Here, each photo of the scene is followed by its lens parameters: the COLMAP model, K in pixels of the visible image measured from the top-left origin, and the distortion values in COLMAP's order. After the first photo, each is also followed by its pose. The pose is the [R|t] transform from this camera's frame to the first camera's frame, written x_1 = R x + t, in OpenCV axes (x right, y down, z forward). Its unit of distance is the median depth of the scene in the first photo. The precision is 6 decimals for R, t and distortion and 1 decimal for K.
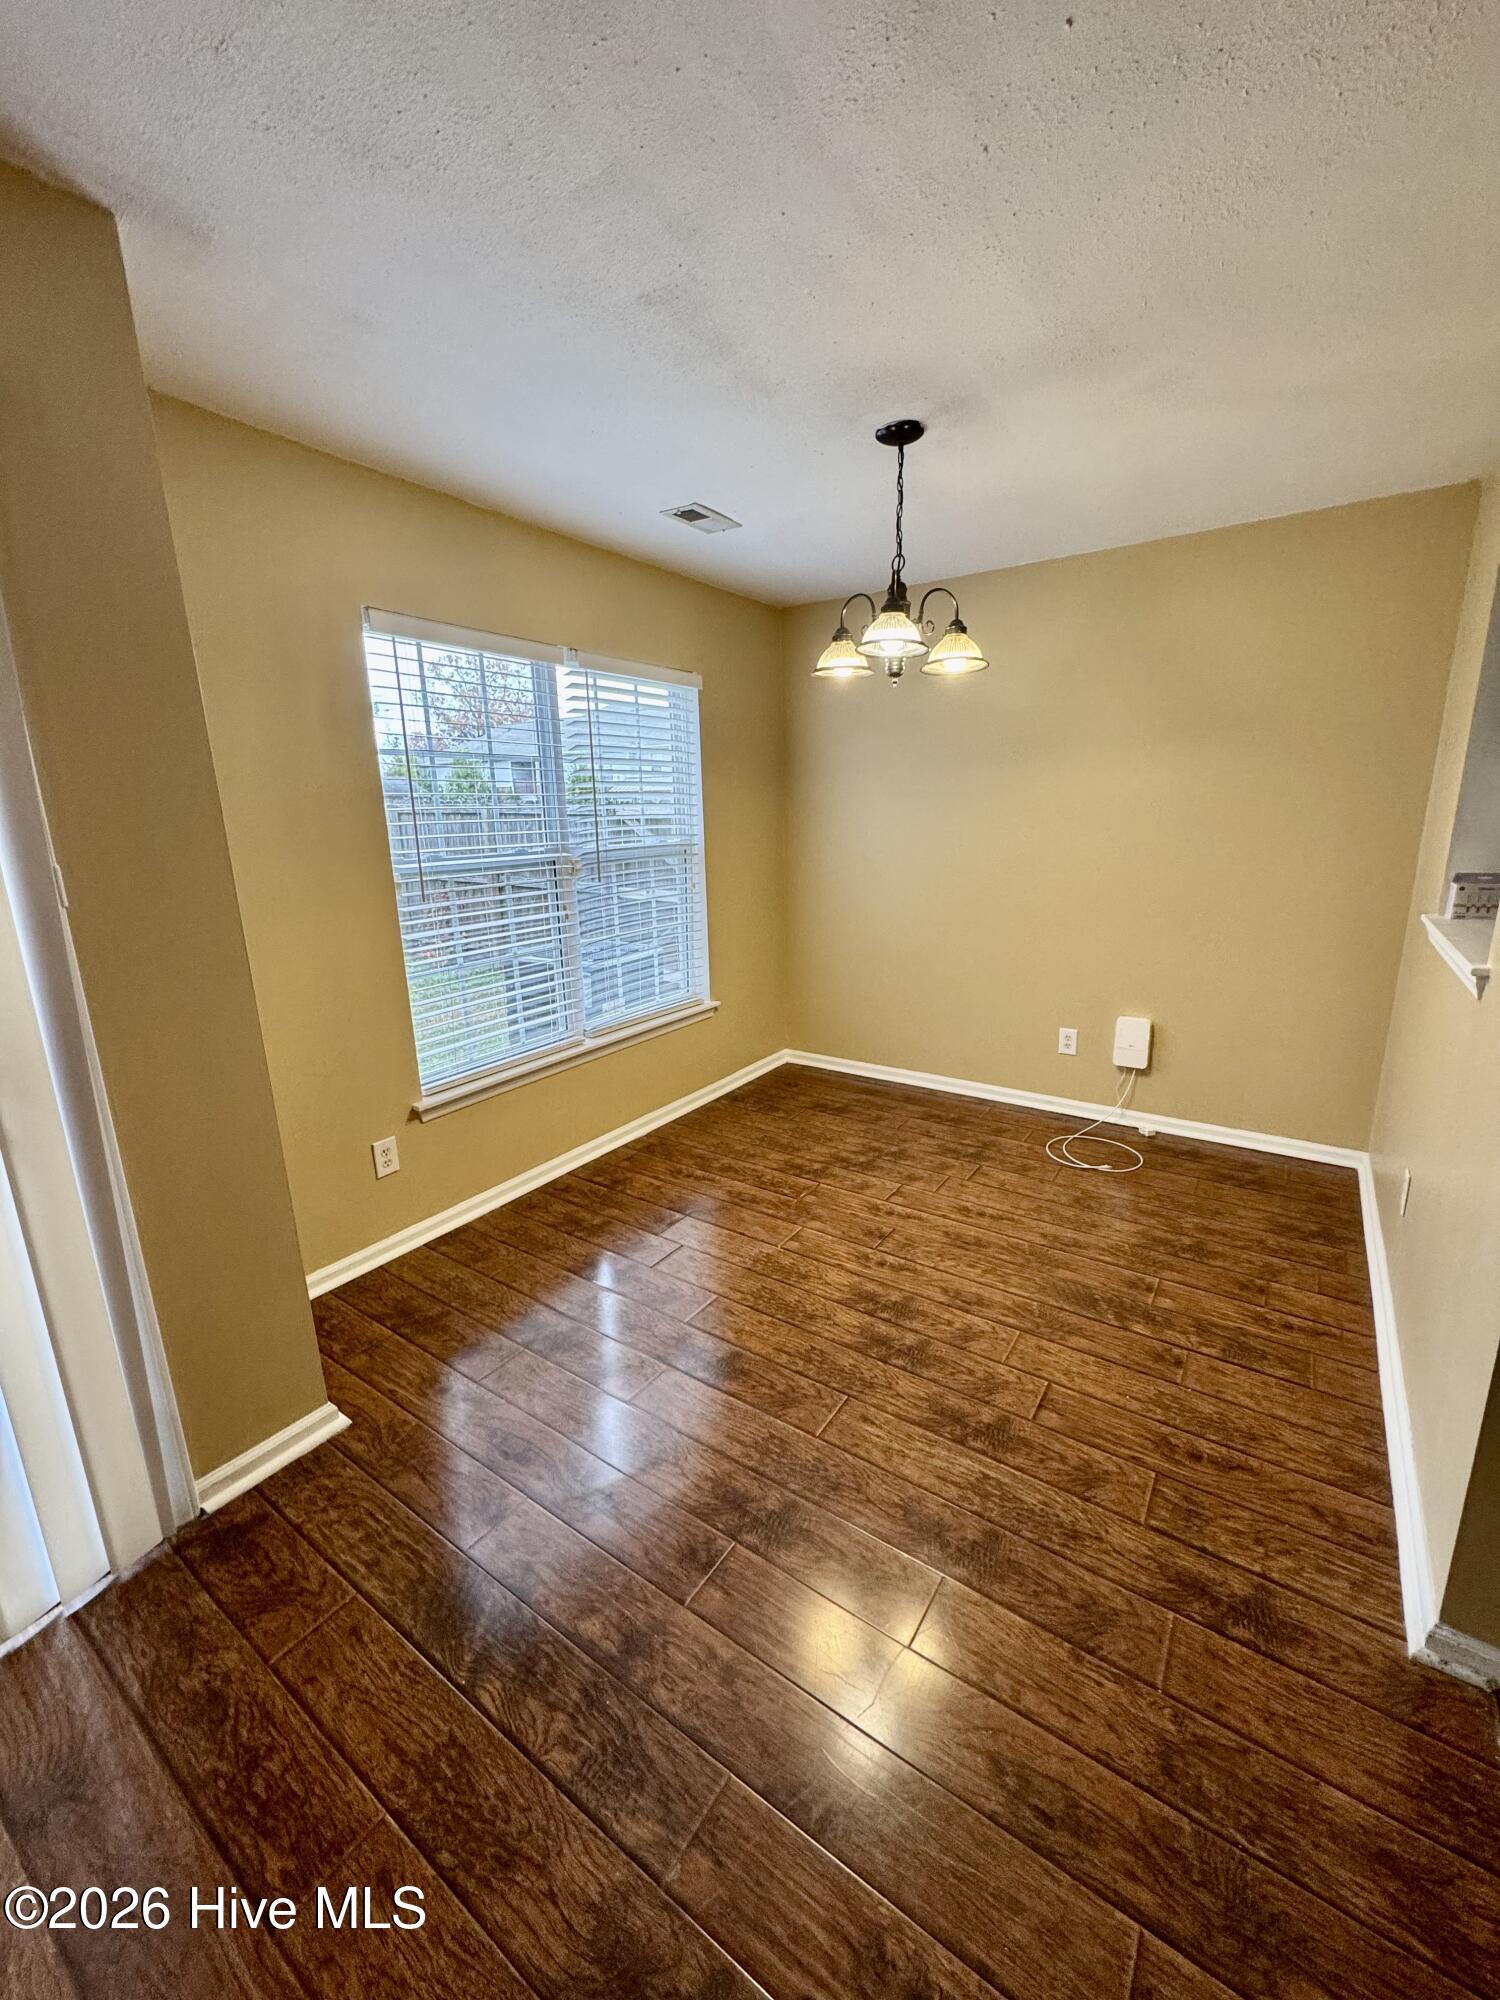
lens RADIAL K [[796.3, 0, 750.7], [0, 796.3, 994.4], [0, 0, 1]] dist [-0.002684, 0.000654]
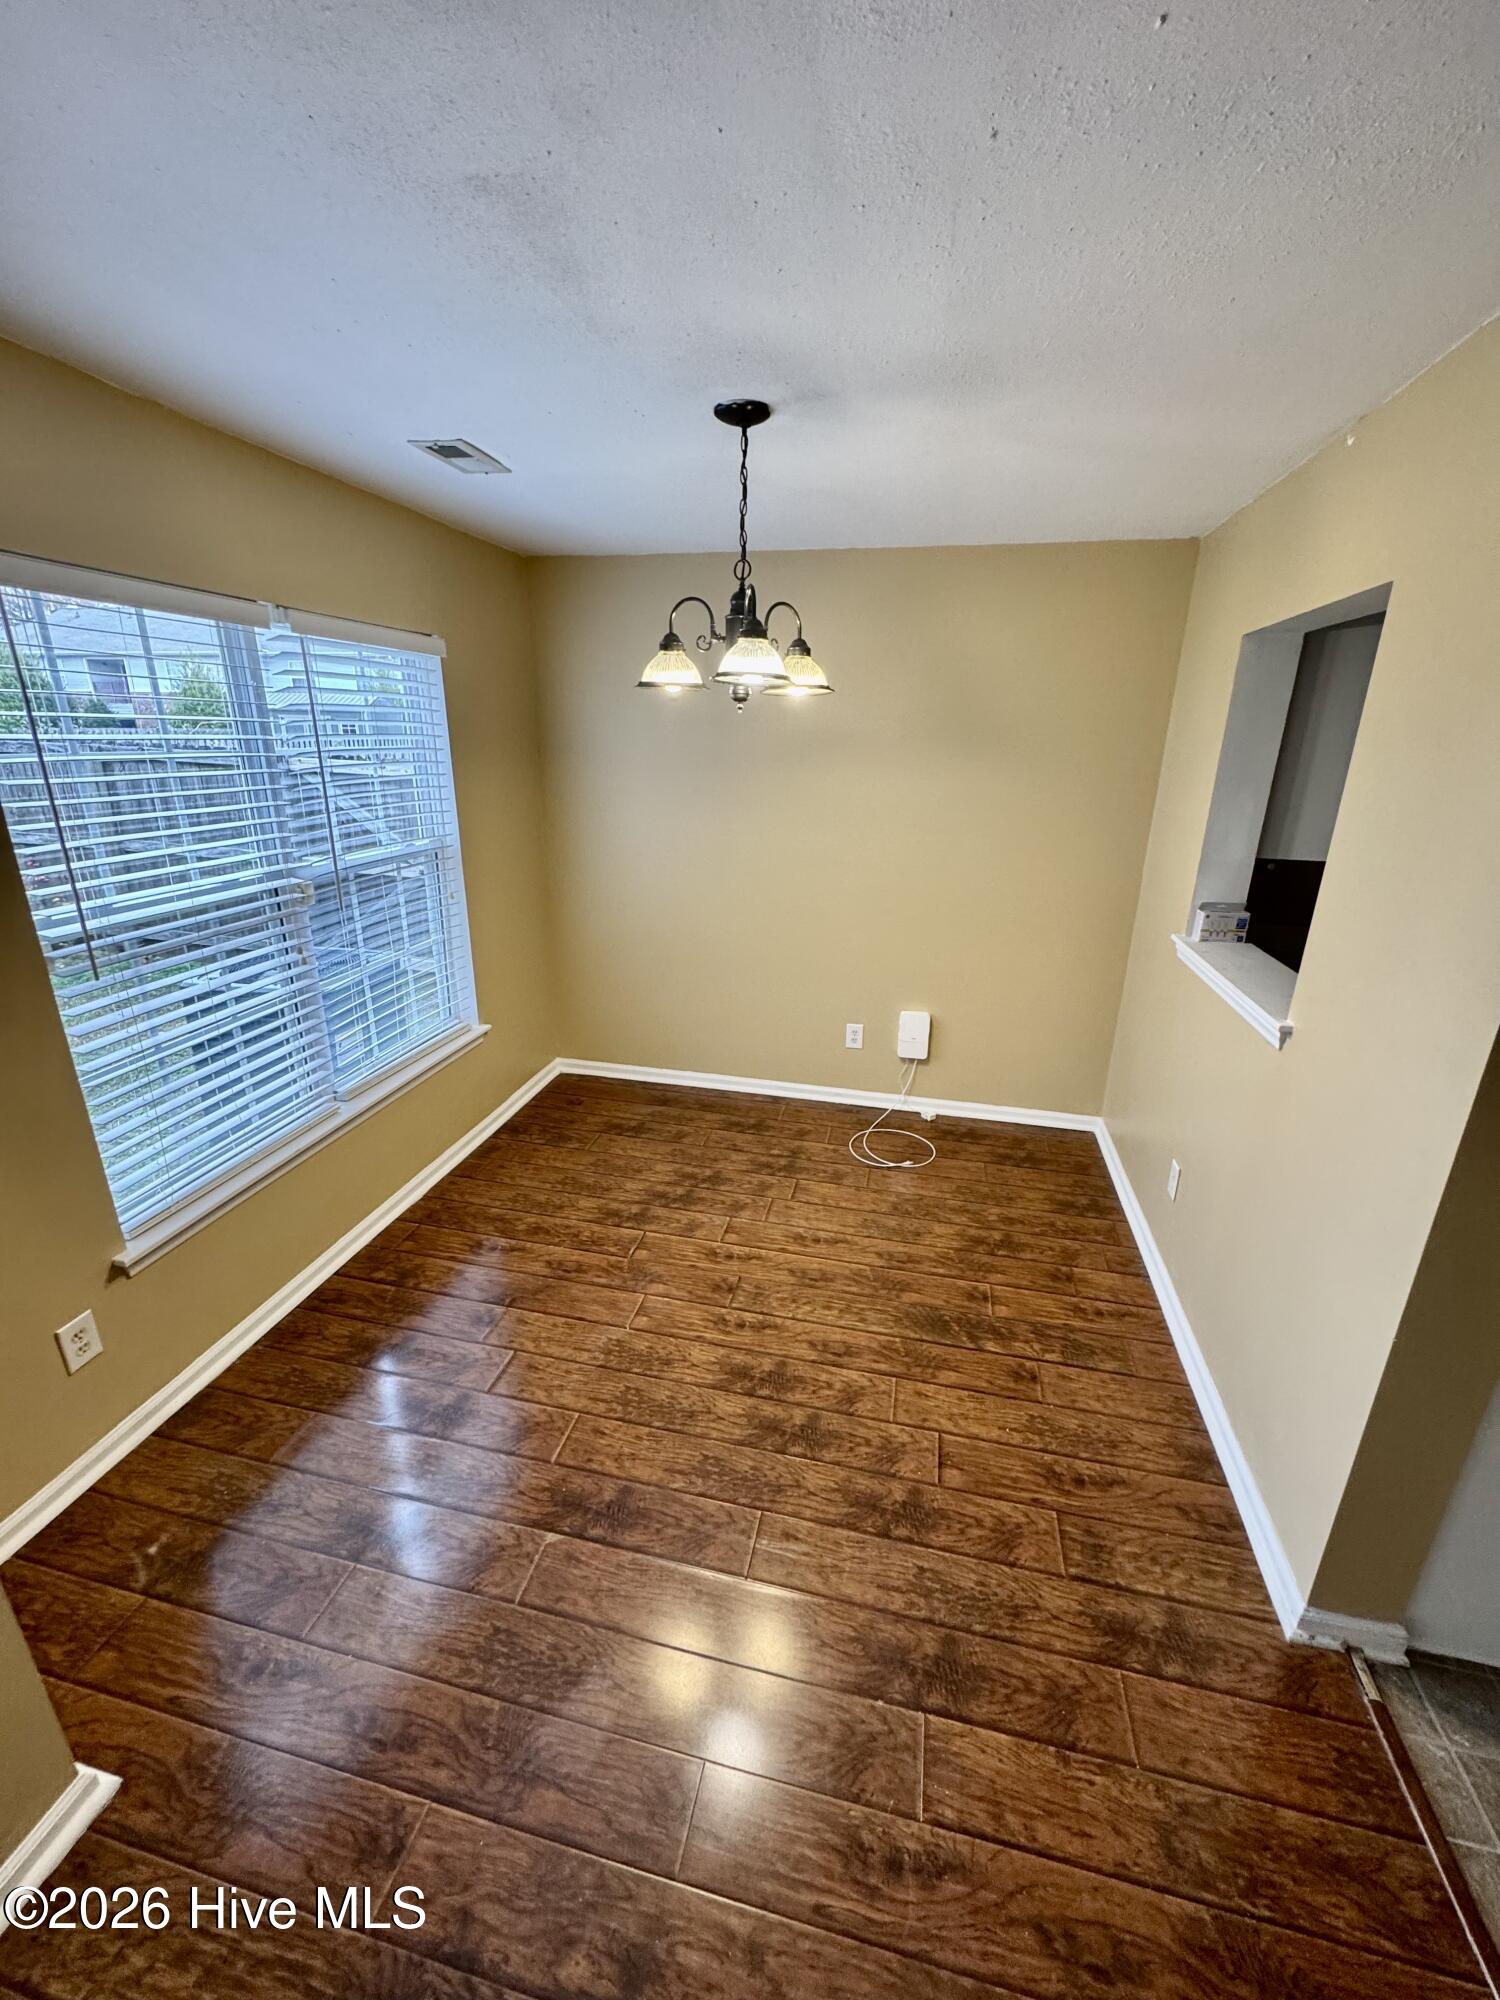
lens RADIAL K [[796.3, 0, 752.3], [0, 796.3, 994.2], [0, 0, 1]] dist [-0.002684, 0.000654]
pose [[0.926383, -0.083768, 0.367147, -0.149357], [0.050499, 0.993773, 0.099320, -0.159235], [-0.373180, -0.073468, 0.924845, 0.154820]]
